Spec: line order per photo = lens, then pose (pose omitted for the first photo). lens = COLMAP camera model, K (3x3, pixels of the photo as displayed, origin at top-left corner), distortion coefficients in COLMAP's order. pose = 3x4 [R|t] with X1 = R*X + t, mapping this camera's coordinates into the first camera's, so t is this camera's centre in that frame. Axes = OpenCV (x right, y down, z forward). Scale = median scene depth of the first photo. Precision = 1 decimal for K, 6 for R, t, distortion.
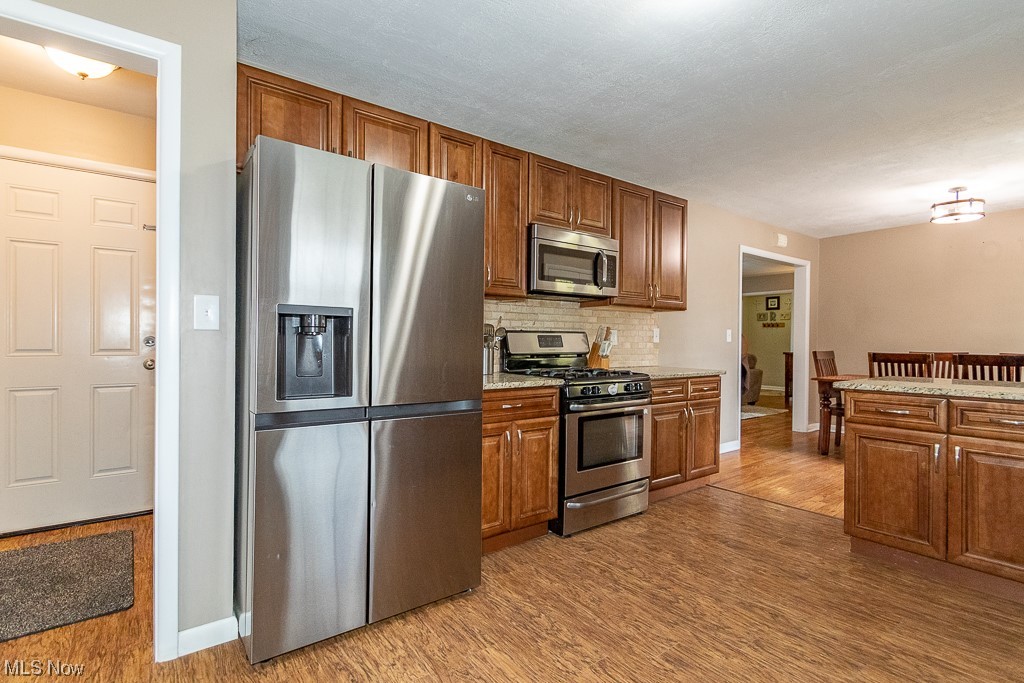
lens RADIAL K [[492.1, 0, 512.2], [0, 492.1, 344.9], [0, 0, 1]] dist [-0.002977, -0.001239]
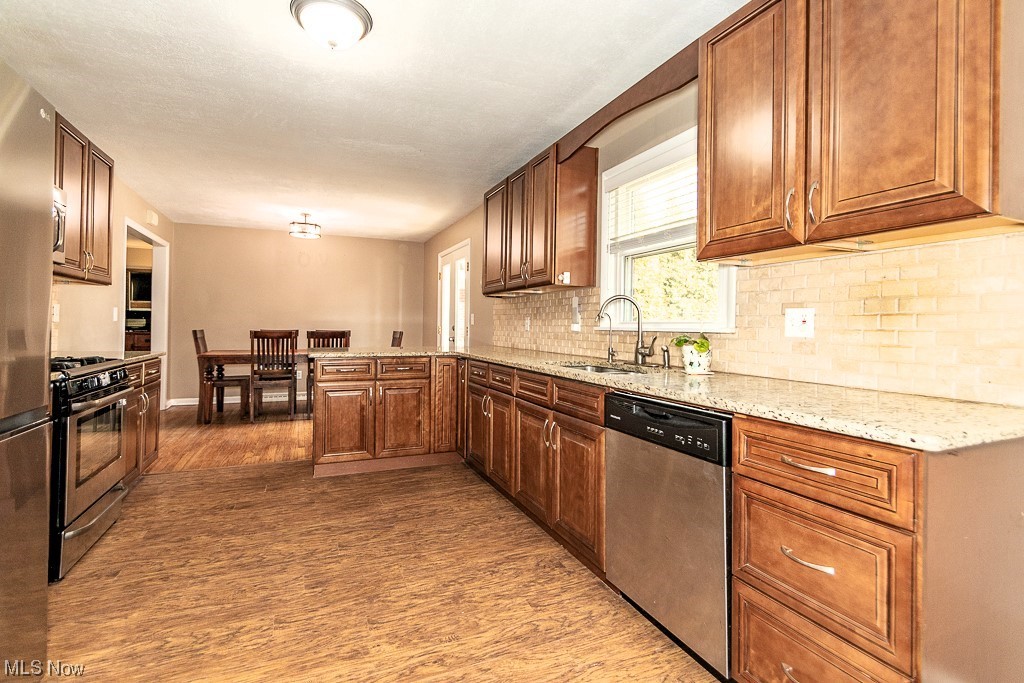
lens RADIAL K [[476.3, 0, 512.2], [0, 476.3, 324.0], [0, 0, 1]] dist [-0.000526, -0.002198]
pose [[0.224564, 0.001482, 0.974458, -0.526274], [-0.003134, 0.999995, -0.000799, -0.004934], [-0.974454, -0.002874, 0.224568, 0.192660]]
